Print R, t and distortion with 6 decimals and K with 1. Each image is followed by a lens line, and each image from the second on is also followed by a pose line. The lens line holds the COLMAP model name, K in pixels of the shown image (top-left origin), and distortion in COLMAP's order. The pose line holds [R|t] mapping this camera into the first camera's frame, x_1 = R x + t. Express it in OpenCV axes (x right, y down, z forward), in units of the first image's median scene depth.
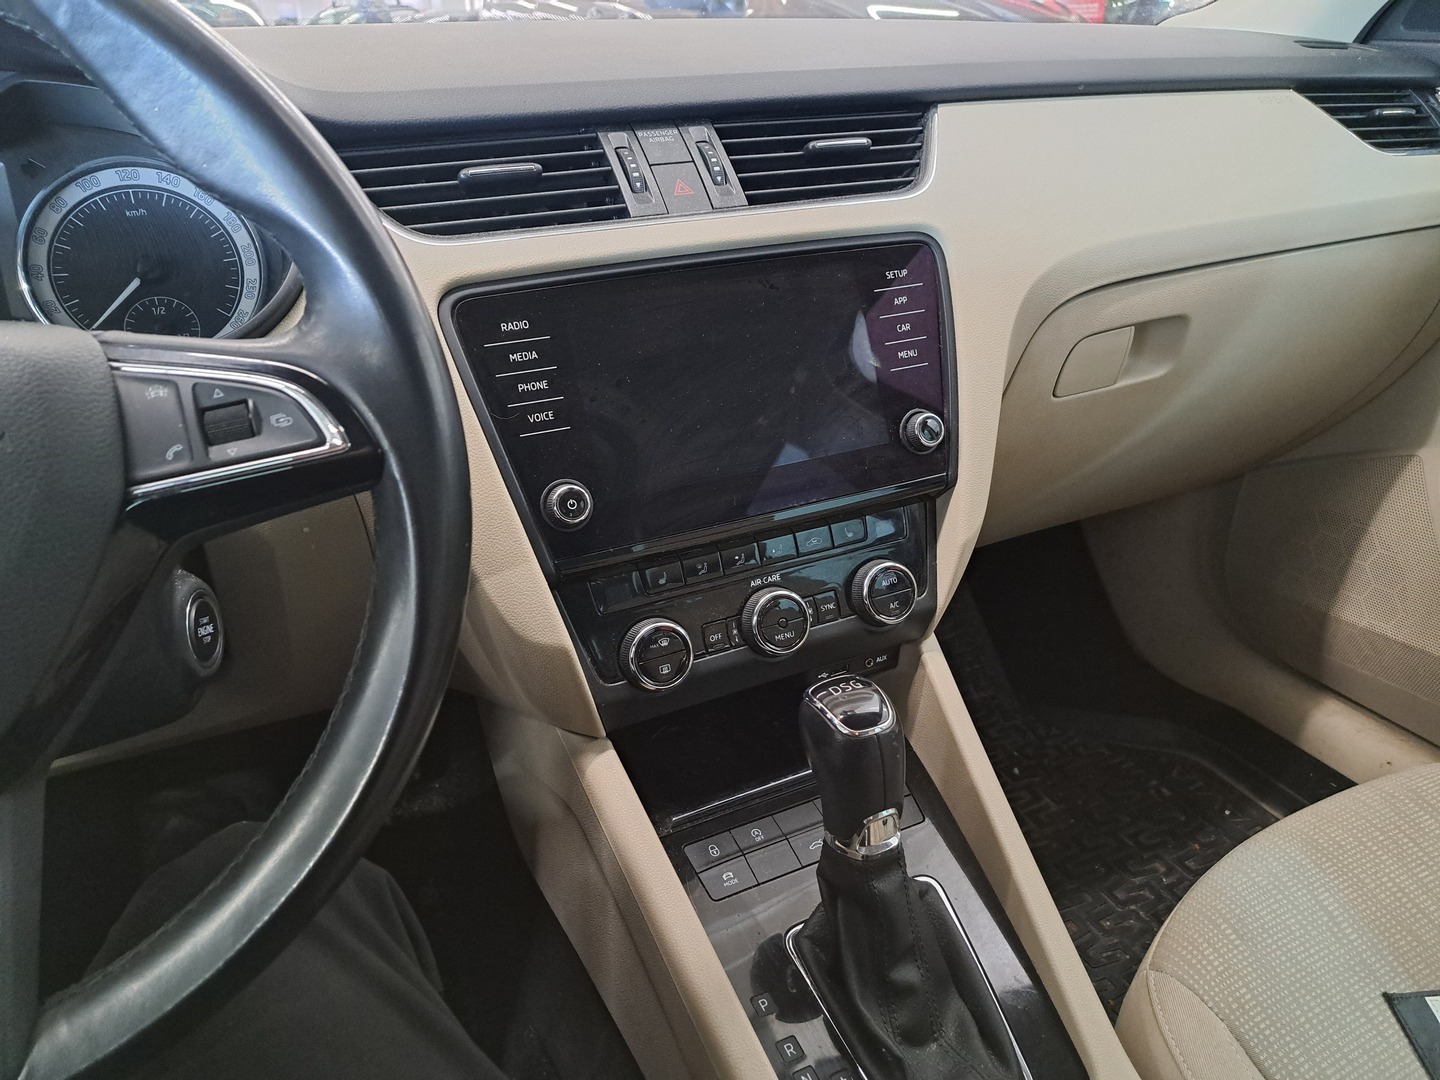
lens RADIAL K [[1056.5, 0, 714.7], [0, 1056.5, 543.1], [0, 0, 1]] dist [0.005372, -0.009686]
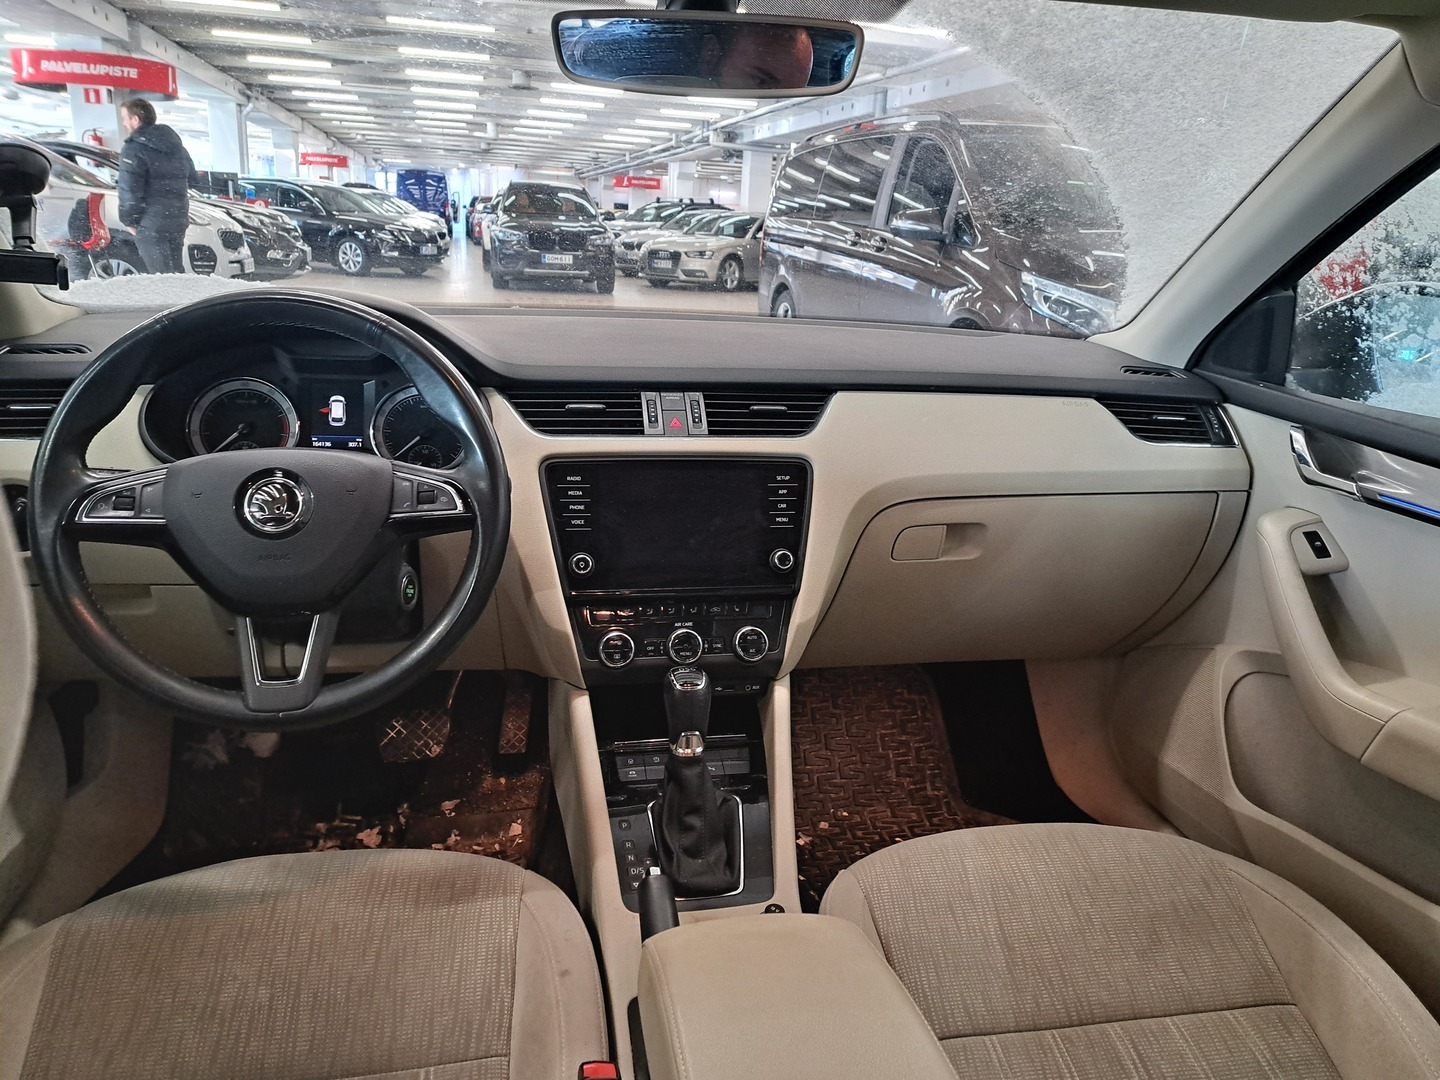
lens RADIAL K [[1056.5, 0, 724.3], [0, 1056.5, 543.6], [0, 0, 1]] dist [0.005372, -0.009686]
pose [[0.964298, 0.137035, -0.226608, 0.542830], [-0.171029, 0.975577, -0.137838, 0.146157], [0.202185, 0.171673, 0.964183, -0.866838]]
